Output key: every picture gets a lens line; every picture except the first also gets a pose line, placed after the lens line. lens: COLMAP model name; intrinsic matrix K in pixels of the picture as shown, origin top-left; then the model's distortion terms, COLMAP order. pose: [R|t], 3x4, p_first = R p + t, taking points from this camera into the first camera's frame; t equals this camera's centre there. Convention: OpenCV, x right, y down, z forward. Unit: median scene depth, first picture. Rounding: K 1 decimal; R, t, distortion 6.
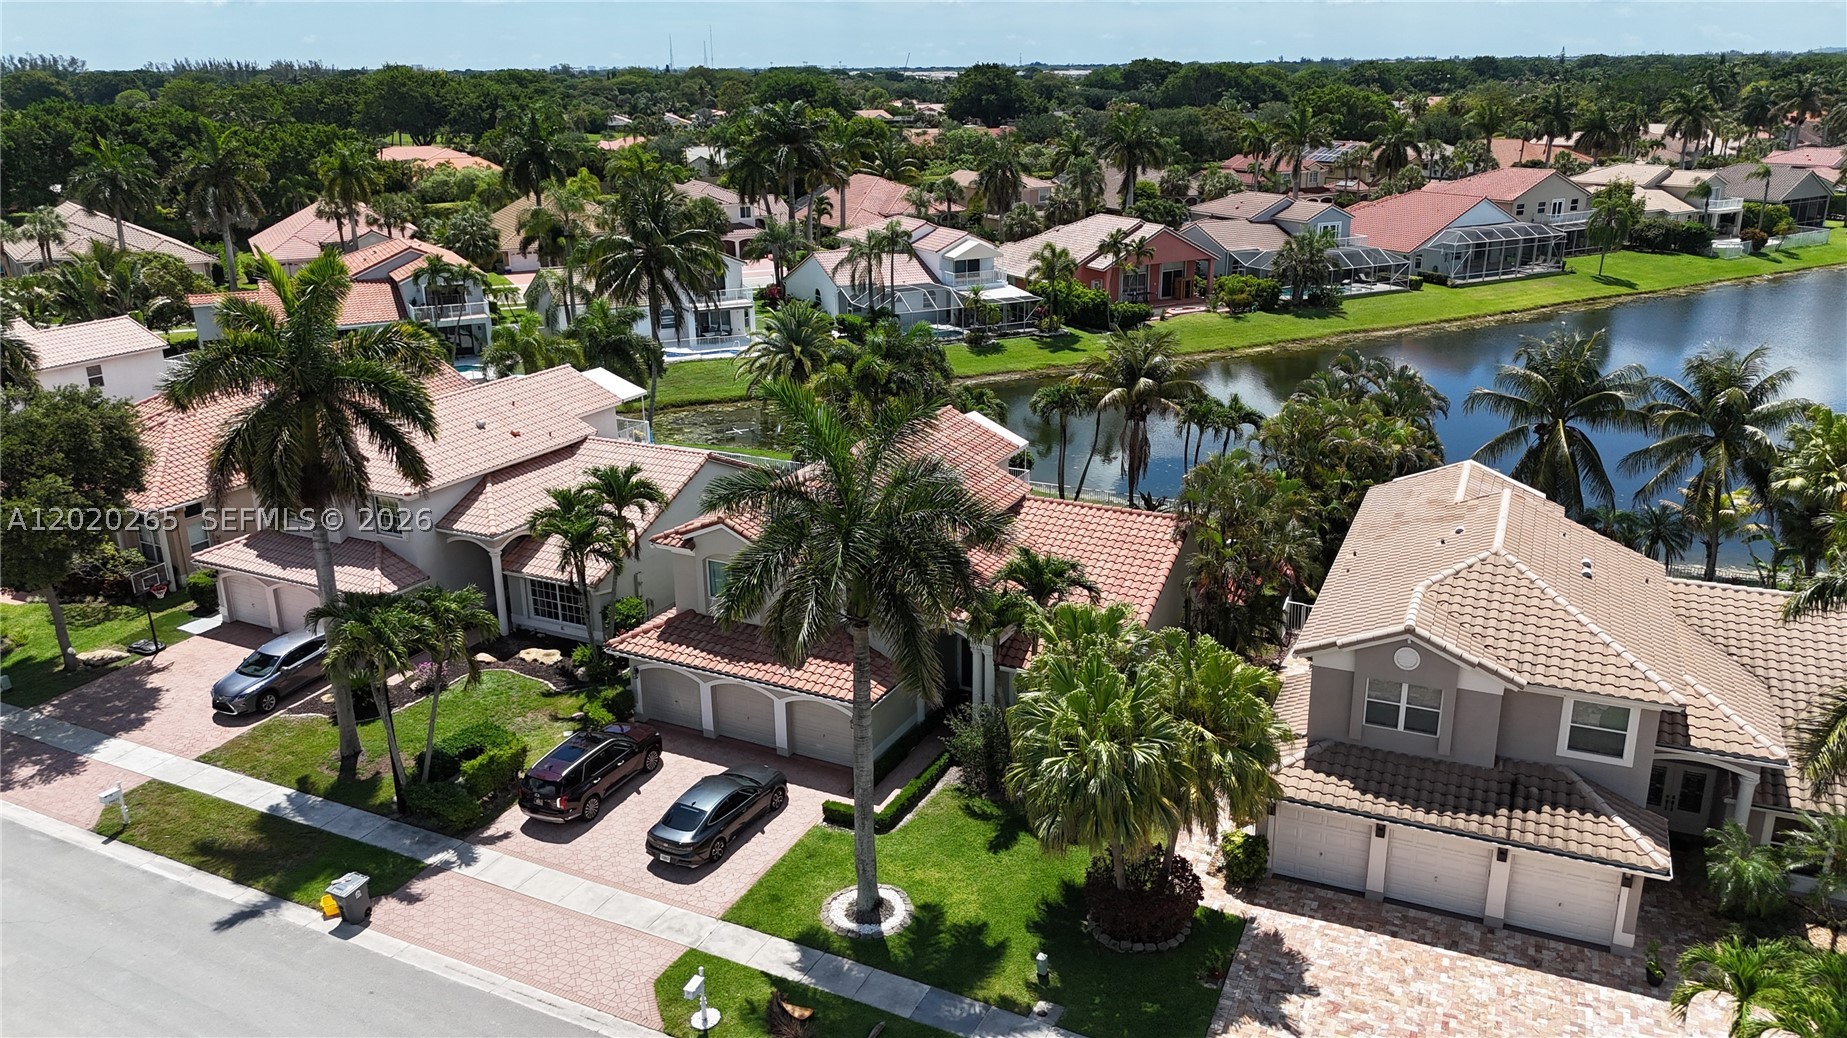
lens RADIAL K [[1358.4, 0, 923.5], [0, 1358.4, 519.0], [0, 0, 1]] dist [0.071914, -0.086604]
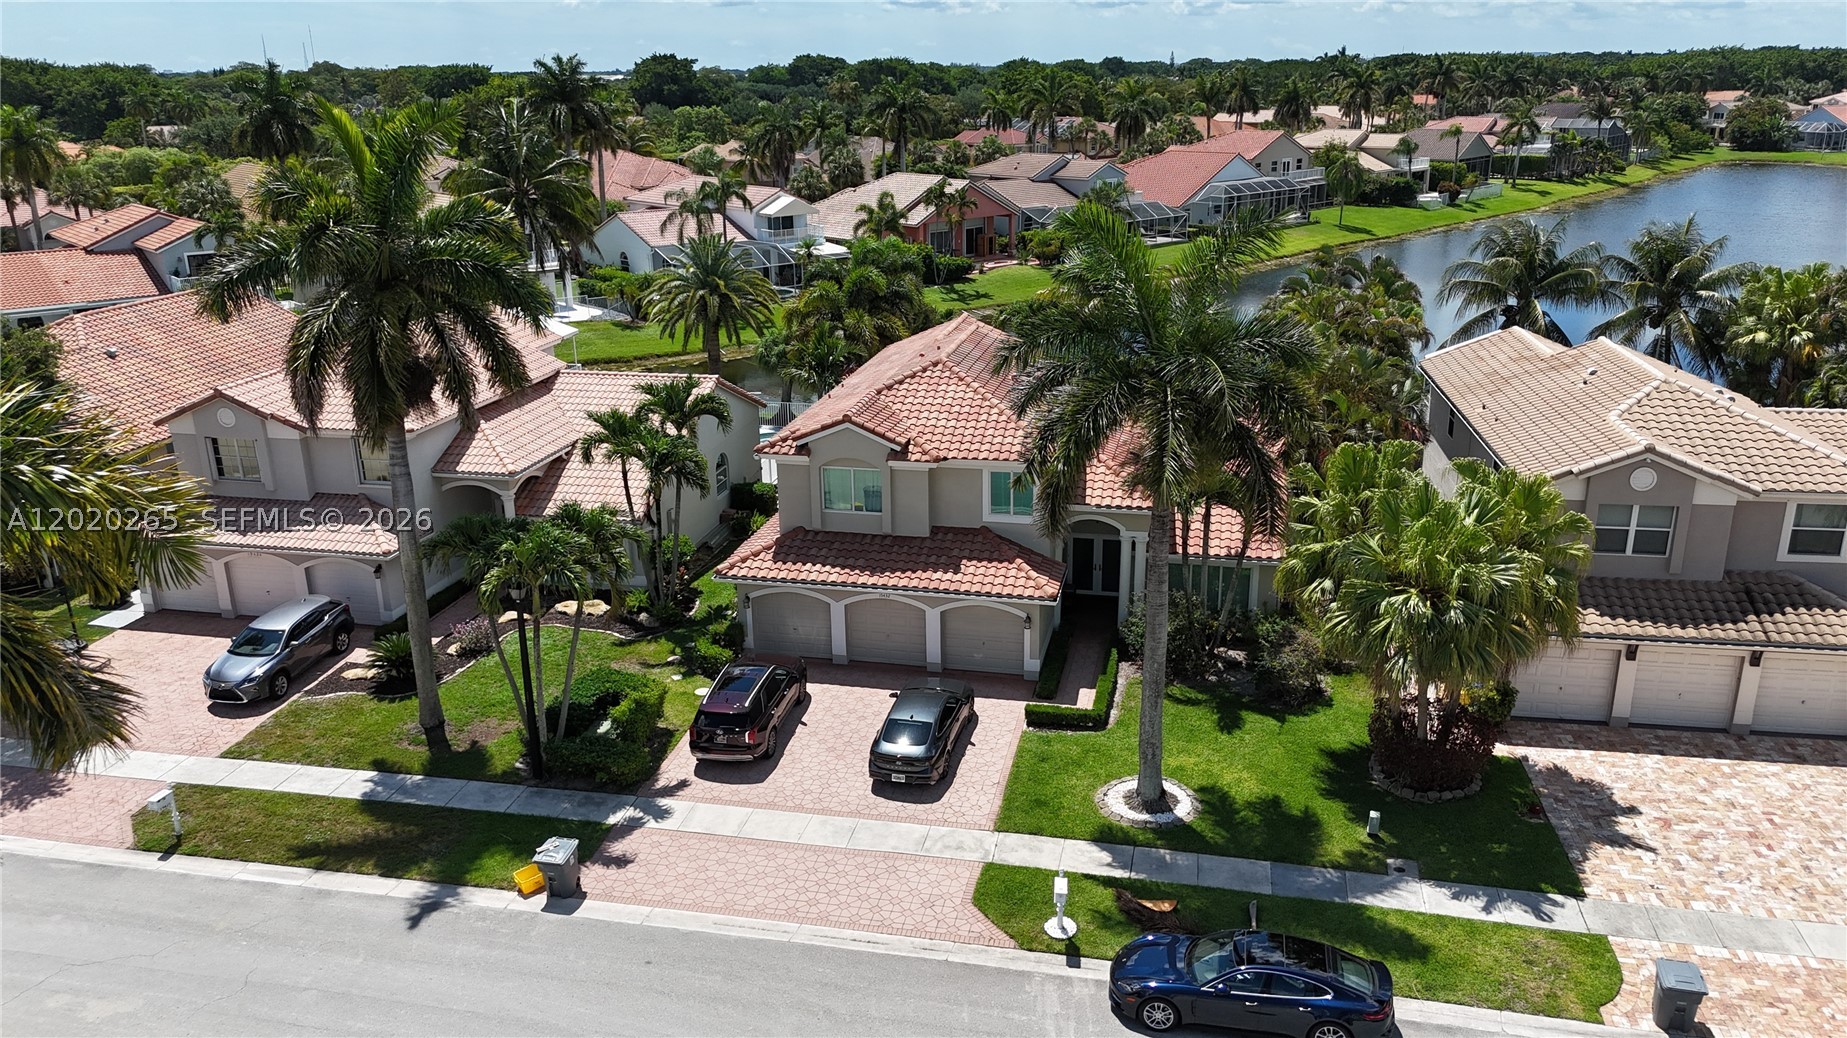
lens RADIAL K [[1354.4, 0, 923.5], [0, 1354.4, 519.0], [0, 0, 1]] dist [0.087304, -0.095726]
pose [[0.967553, -0.079556, 0.239815, -0.312320], [0.080552, 0.996734, 0.005661, 0.064549], [-0.239482, 0.013840, 0.970802, 0.116602]]
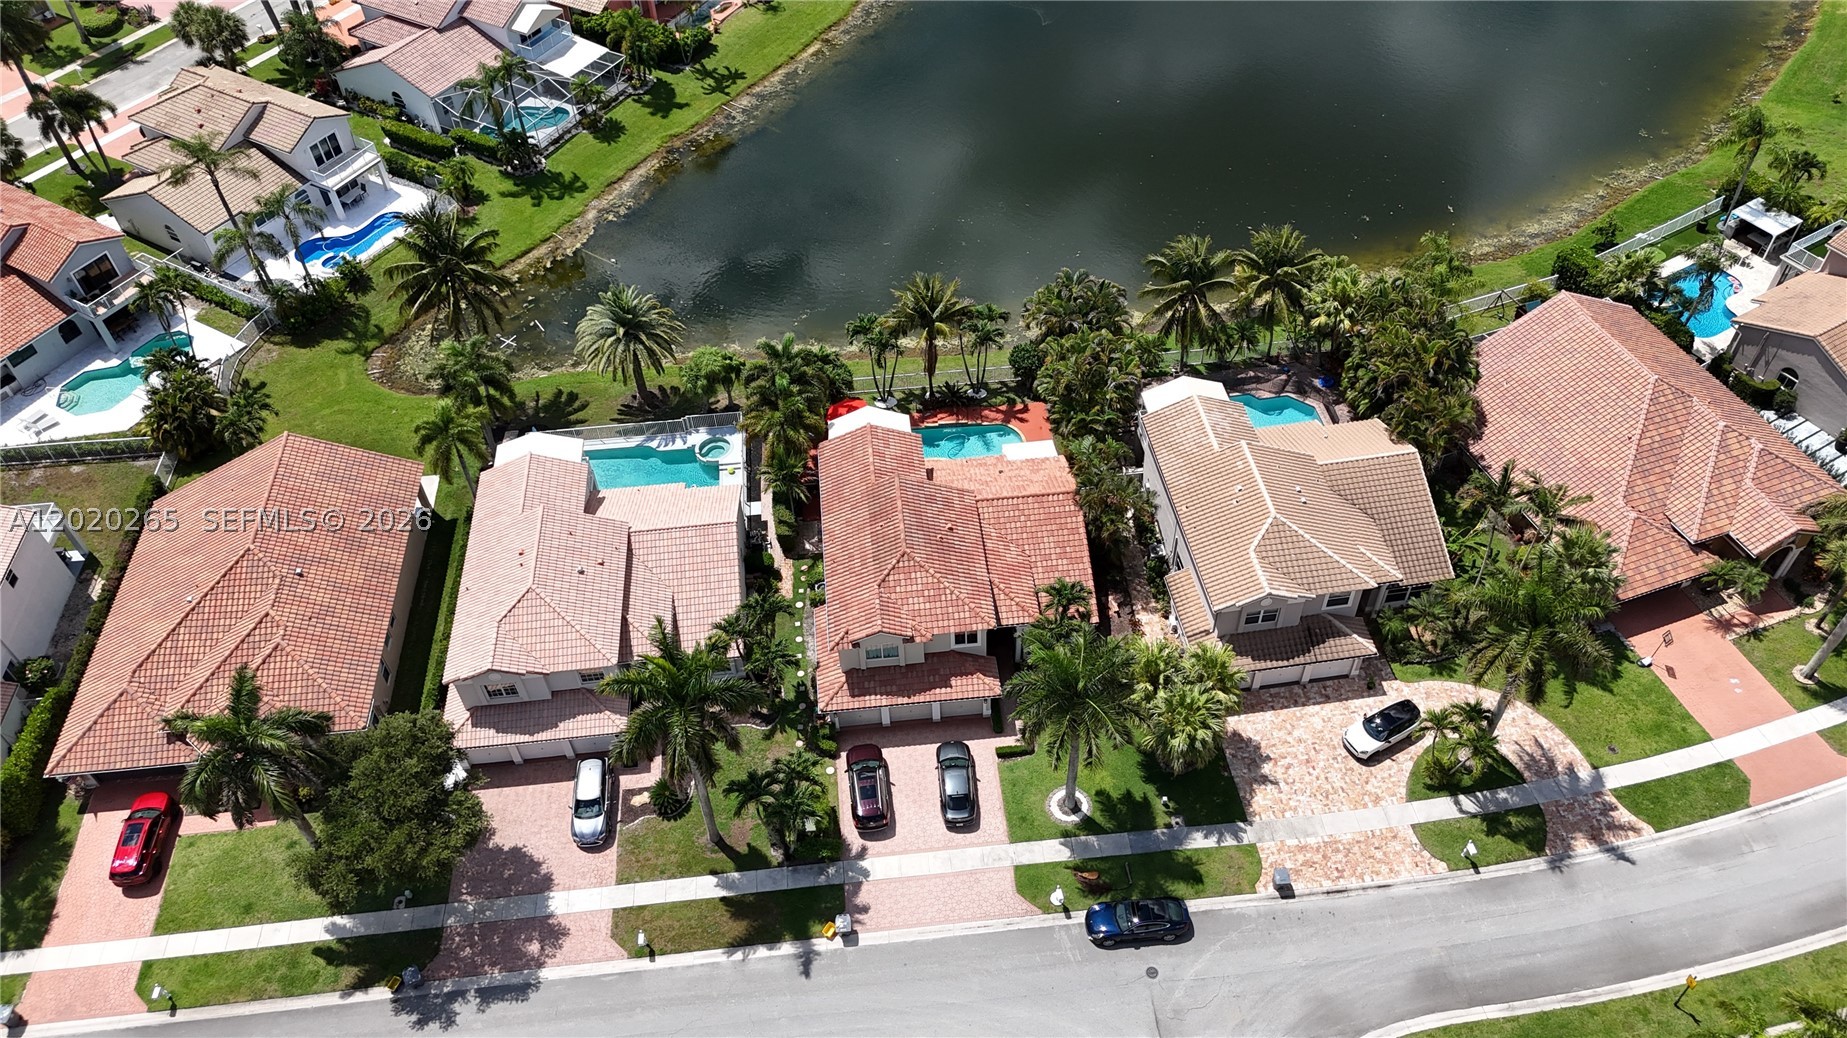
lens RADIAL K [[1358.4, 0, 923.5], [0, 1358.4, 519.0], [0, 0, 1]] dist [0.071914, -0.086604]
pose [[0.844313, -0.400182, 0.356357, -0.626121], [0.188932, 0.844643, 0.500882, -0.914013], [-0.501438, -0.355574, 0.788750, -0.282119]]
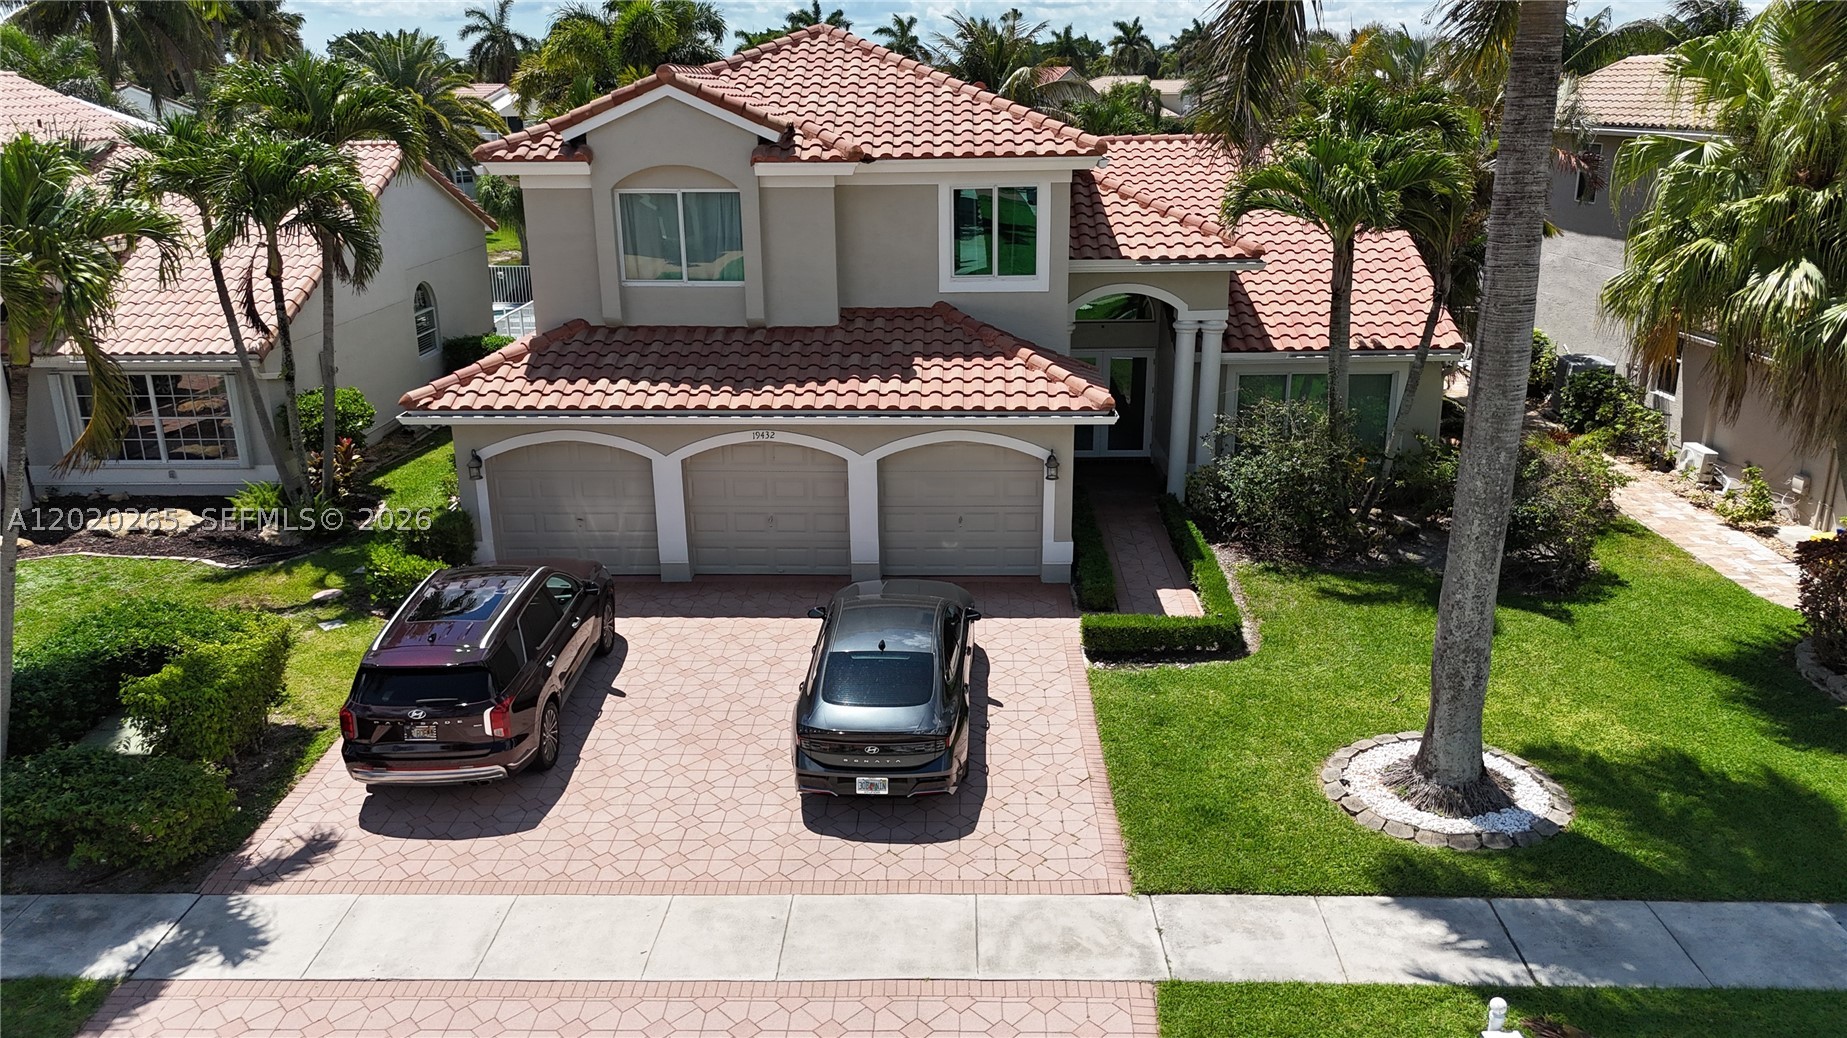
lens RADIAL K [[1356.6, 0, 924.0], [0, 1356.6, 529.2], [0, 0, 1]] dist [0.077572, -0.090276]
pose [[0.903297, -0.128651, 0.409273, -0.267488], [0.134107, 0.990846, 0.015477, 0.147493], [-0.407517, 0.040906, 0.912281, 0.552229]]
